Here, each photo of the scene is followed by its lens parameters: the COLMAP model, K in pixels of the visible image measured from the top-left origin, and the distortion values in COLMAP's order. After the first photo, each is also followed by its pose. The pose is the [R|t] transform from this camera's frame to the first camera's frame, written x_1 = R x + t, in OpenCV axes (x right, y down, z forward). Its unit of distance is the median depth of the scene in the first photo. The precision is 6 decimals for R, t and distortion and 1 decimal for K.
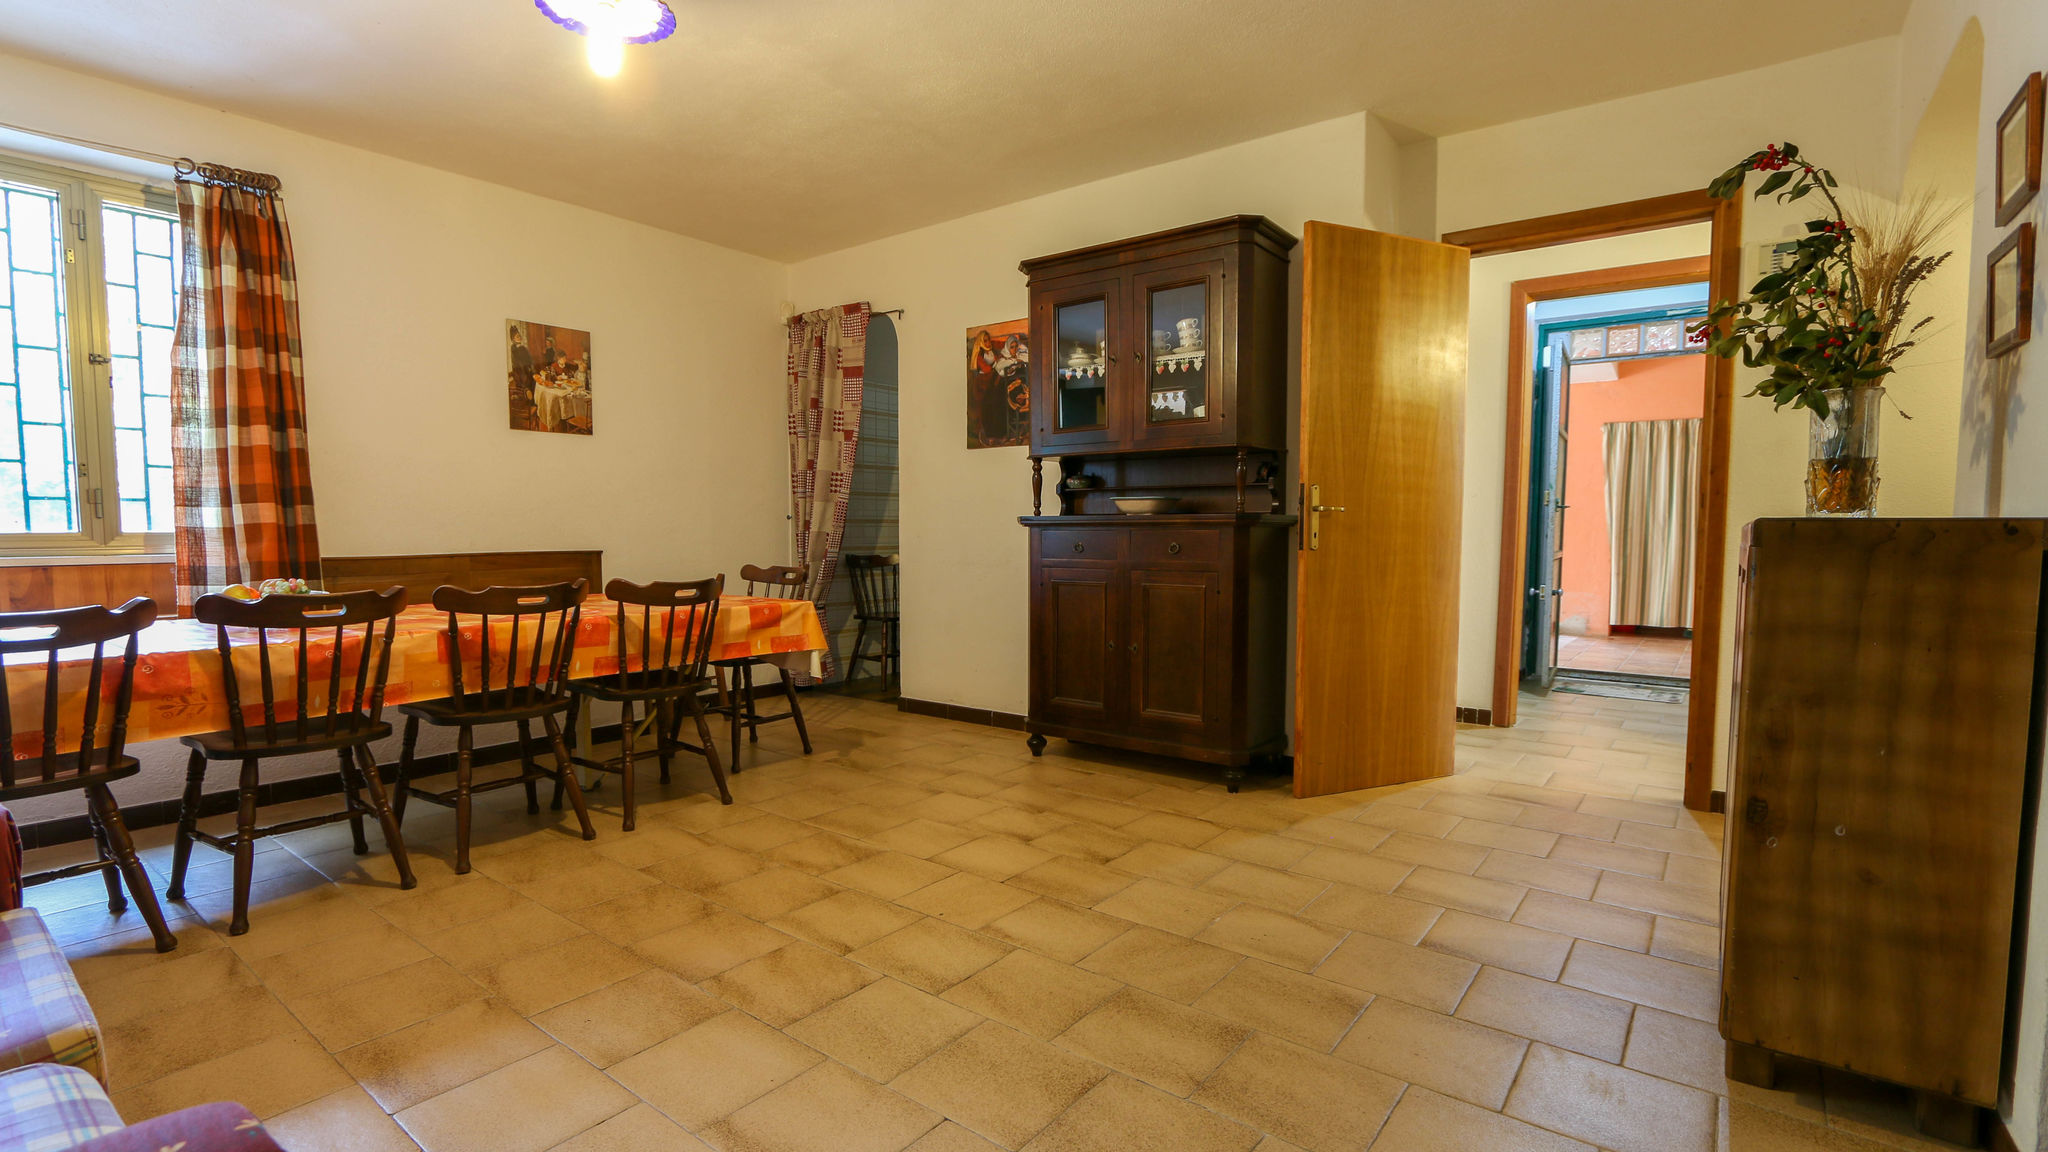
lens RADIAL K [[947.0, 0, 1014.3], [0, 947.0, 589.8], [0, 0, 1]] dist [-0.013909, 0.000748]
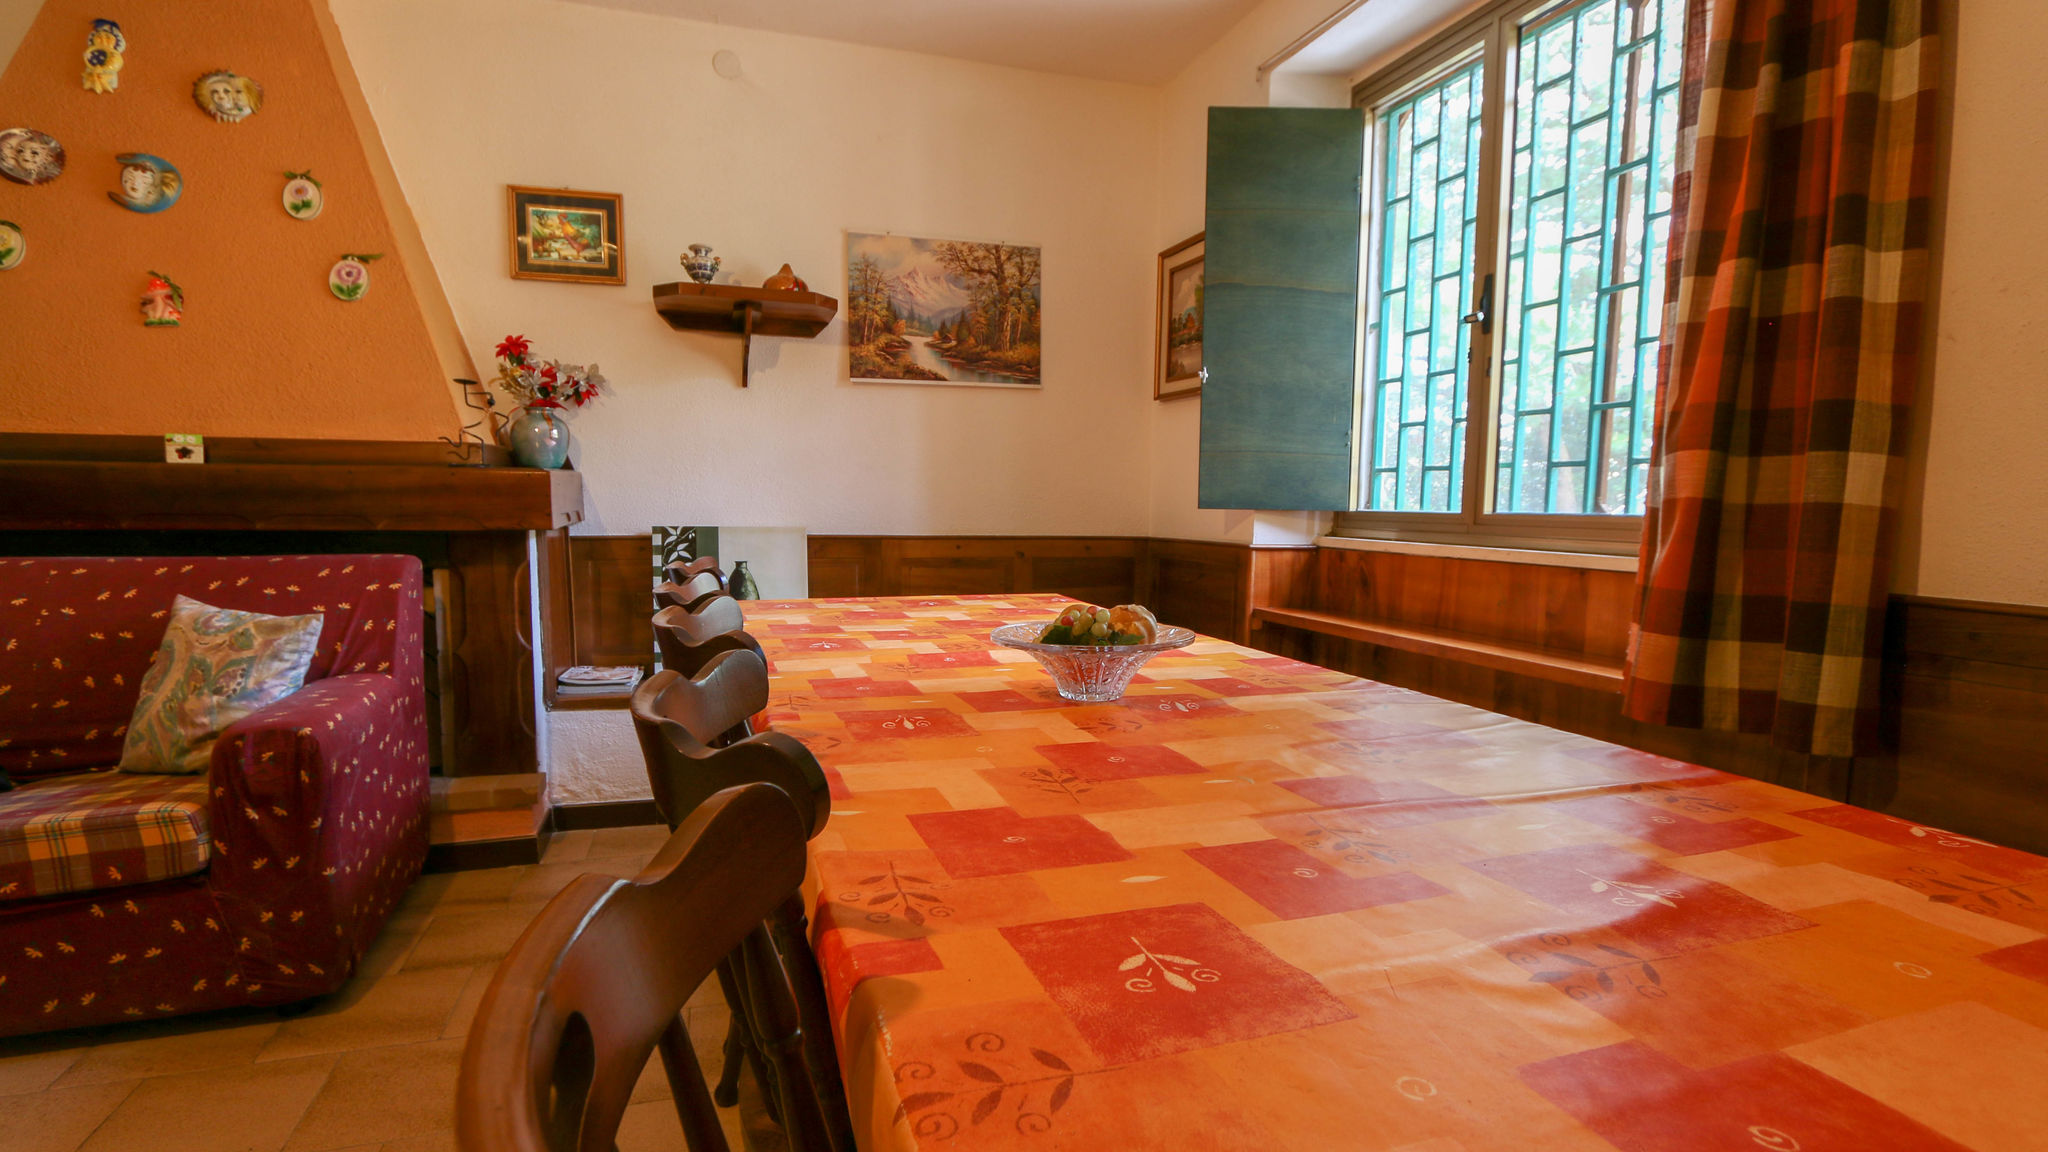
lens RADIAL K [[968.7, 0, 1011.9], [0, 968.7, 594.2], [0, 0, 1]] dist [-0.024017, 0.004545]
pose [[-0.564428, 0.072365, -0.822304, -0.270107], [-0.067102, 0.988831, 0.133078, -0.066233], [0.822751, 0.130292, -0.553268, 1.003200]]
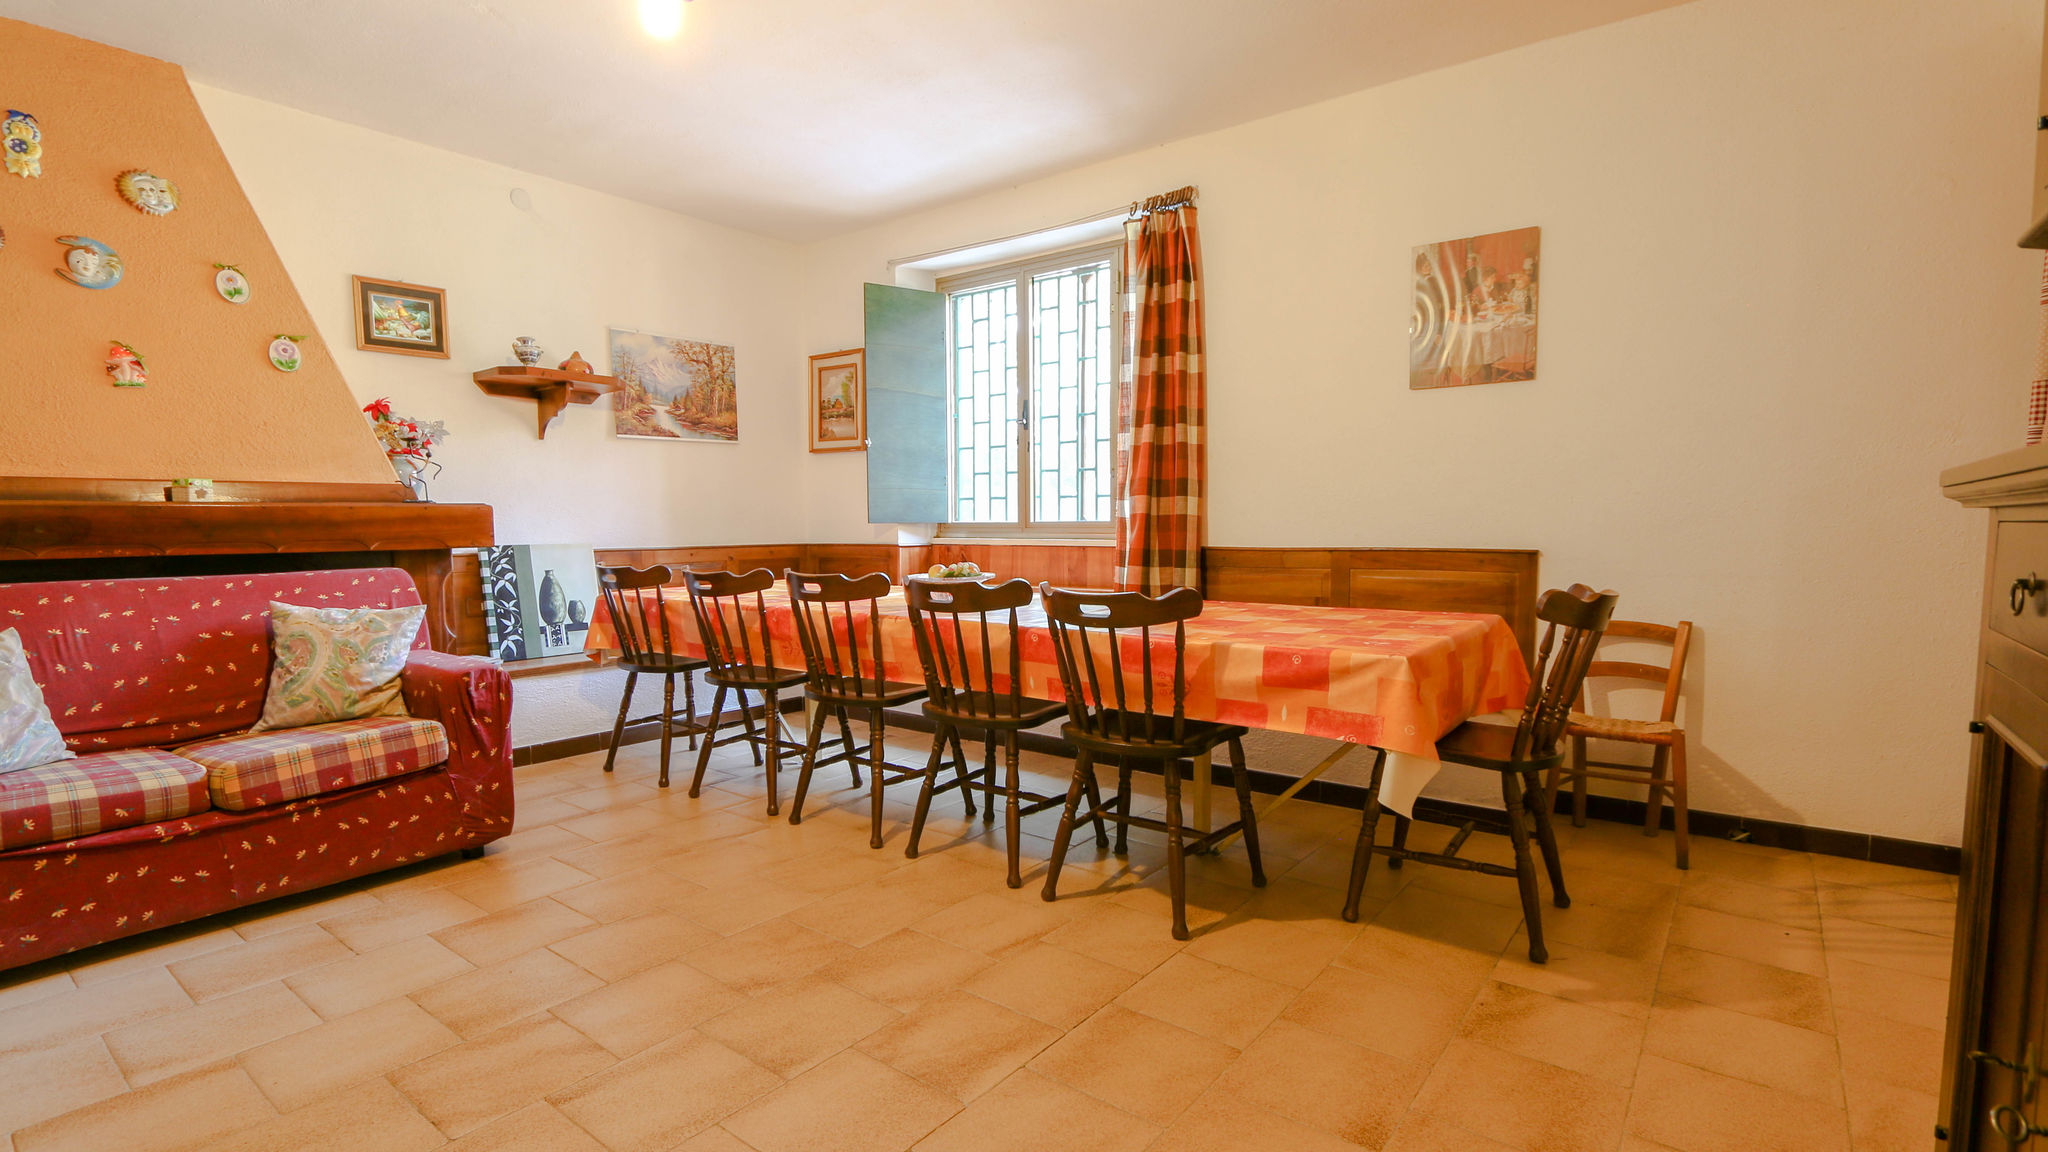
lens RADIAL K [[957.5, 0, 1004.2], [0, 957.5, 592.3], [0, 0, 1]] dist [-0.012108, 0.000787]
pose [[-0.004963, 0.075875, -0.997105, 0.338937], [-0.059423, 0.995333, 0.076036, -0.055479], [0.998221, 0.059628, -0.000431, 0.853831]]
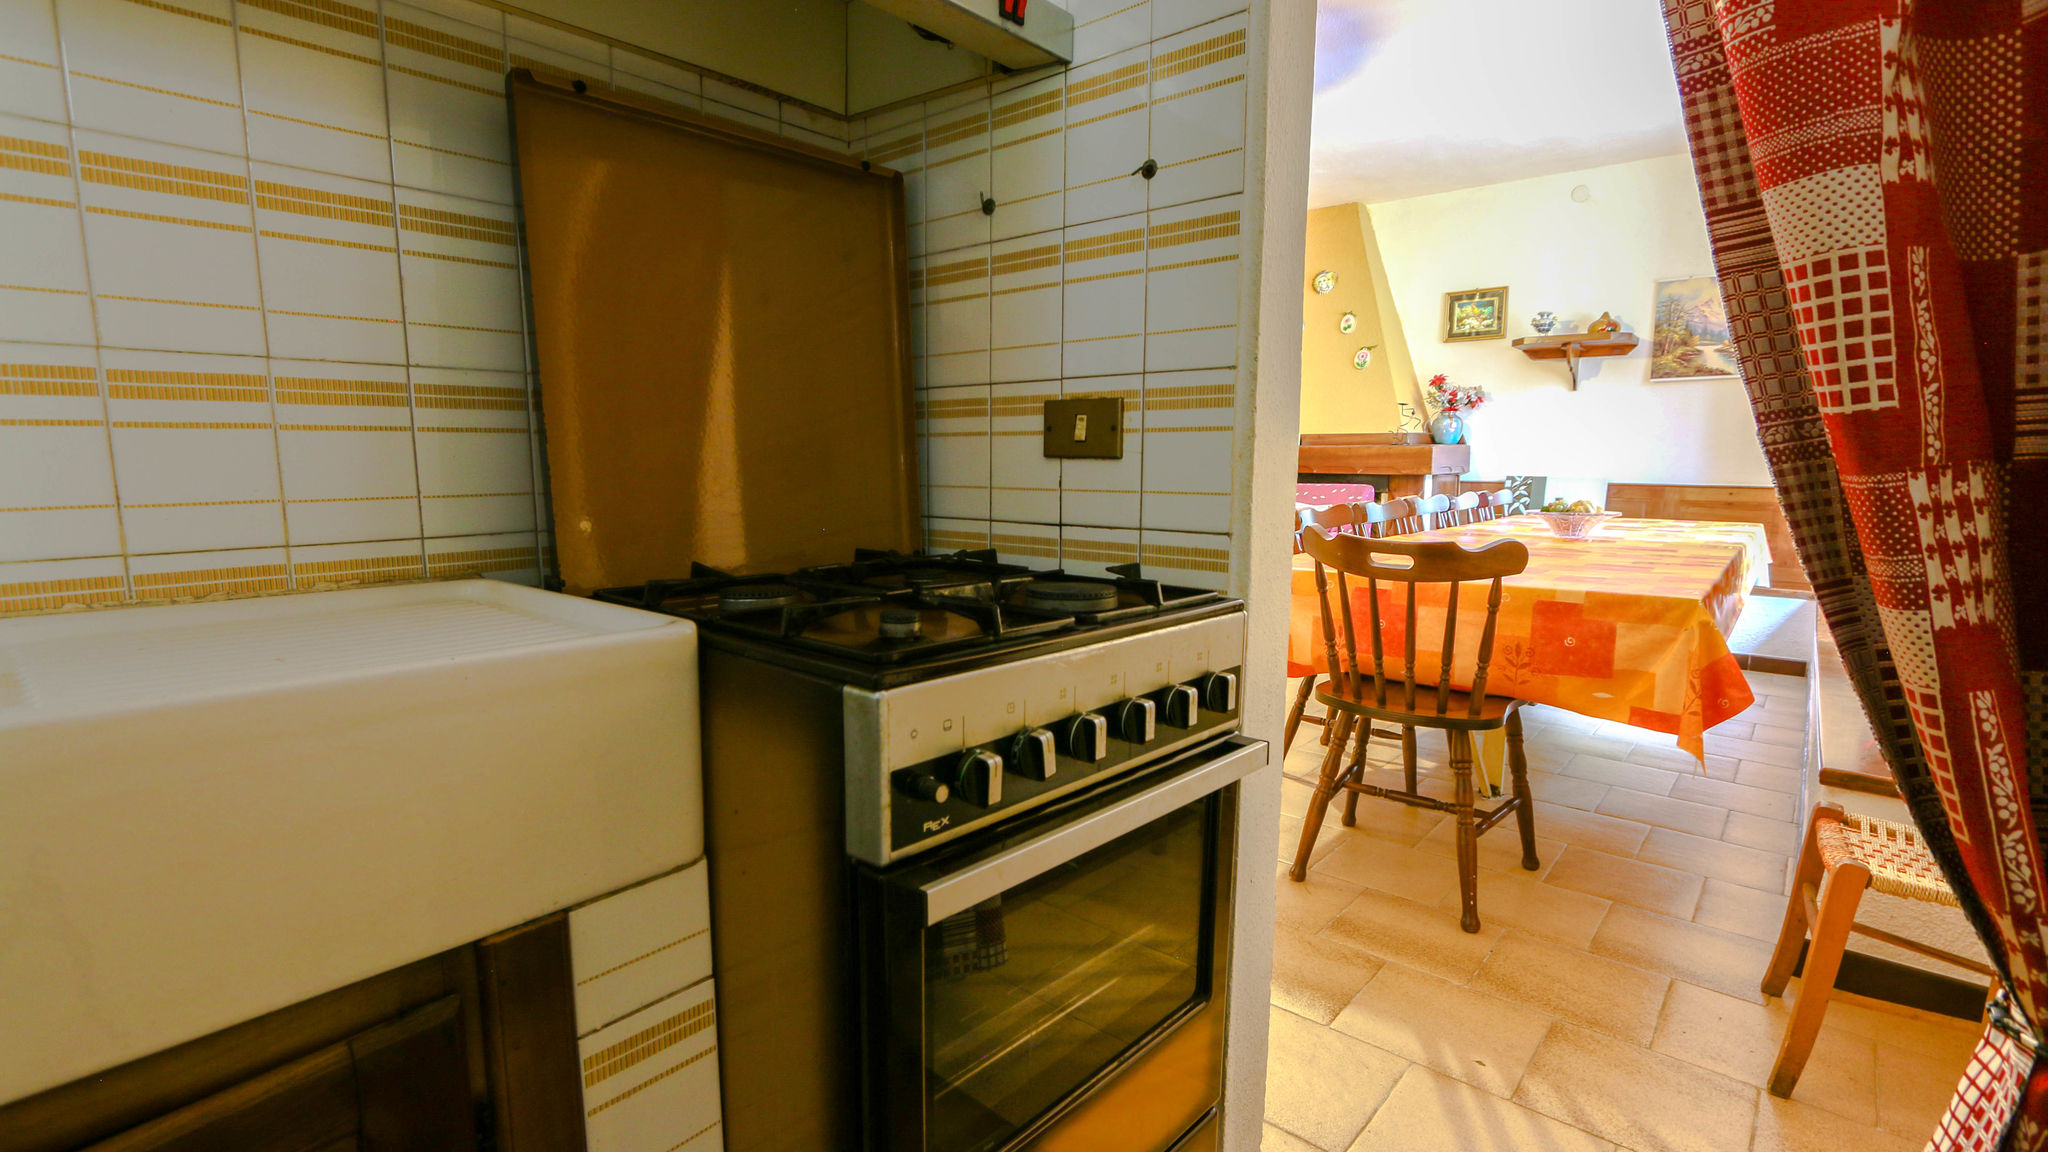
lens RADIAL K [[944.8, 0, 993.4], [0, 944.8, 597.8], [0, 0, 1]] dist [-0.022565, 0.000800]
pose [[-0.997232, -0.014521, 0.072927, -0.105032], [0.001298, 0.977200, 0.212317, -0.118340], [-0.074348, 0.211823, -0.974476, 1.829715]]
